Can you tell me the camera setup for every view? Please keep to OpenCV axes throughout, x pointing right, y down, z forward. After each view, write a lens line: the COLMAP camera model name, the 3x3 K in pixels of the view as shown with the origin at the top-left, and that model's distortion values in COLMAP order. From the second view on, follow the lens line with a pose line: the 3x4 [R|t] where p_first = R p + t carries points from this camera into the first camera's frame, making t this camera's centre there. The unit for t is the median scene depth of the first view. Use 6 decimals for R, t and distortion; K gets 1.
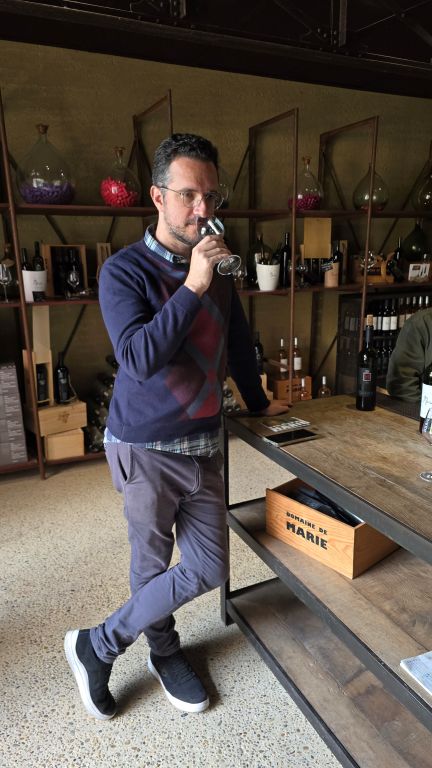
lens RADIAL K [[524.3, 0, 208.3], [0, 524.3, 381.7], [0, 0, 1]] dist [0.033216, -0.009820]
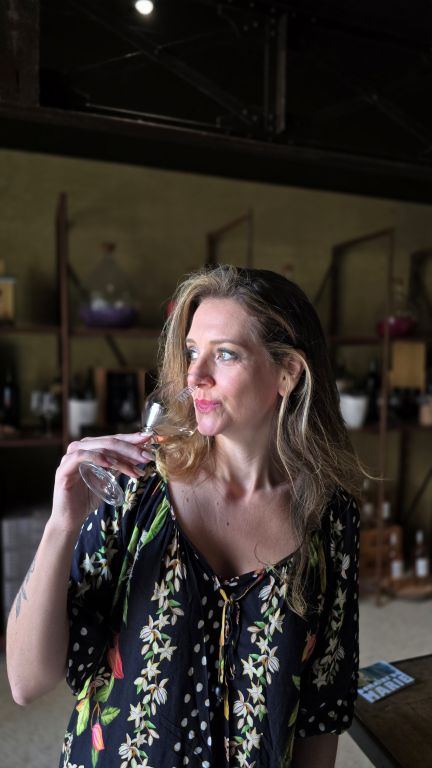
lens RADIAL K [[524.3, 0, 218.2], [0, 524.3, 378.6], [0, 0, 1]] dist [0.033216, -0.009820]
pose [[0.995123, 0.037944, -0.091054, -0.027776], [-0.053834, 0.982379, -0.178976, -0.083358], [0.082658, 0.183005, 0.979631, 0.135999]]
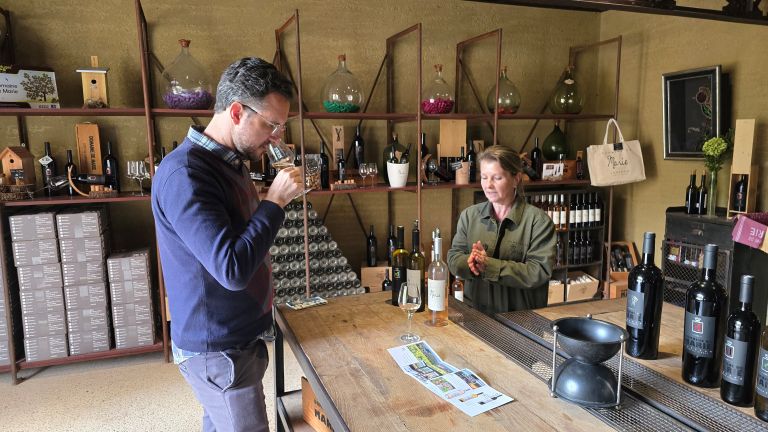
lens RADIAL K [[524.3, 0, 378.8], [0, 524.3, 220.5], [0, 0, 1]] dist [0.033216, -0.009820]
pose [[0.997448, 0.020063, -0.068516, 0.143794], [-0.026322, 0.995438, -0.091706, -0.009048], [0.066363, 0.093275, 0.993426, -0.040600]]
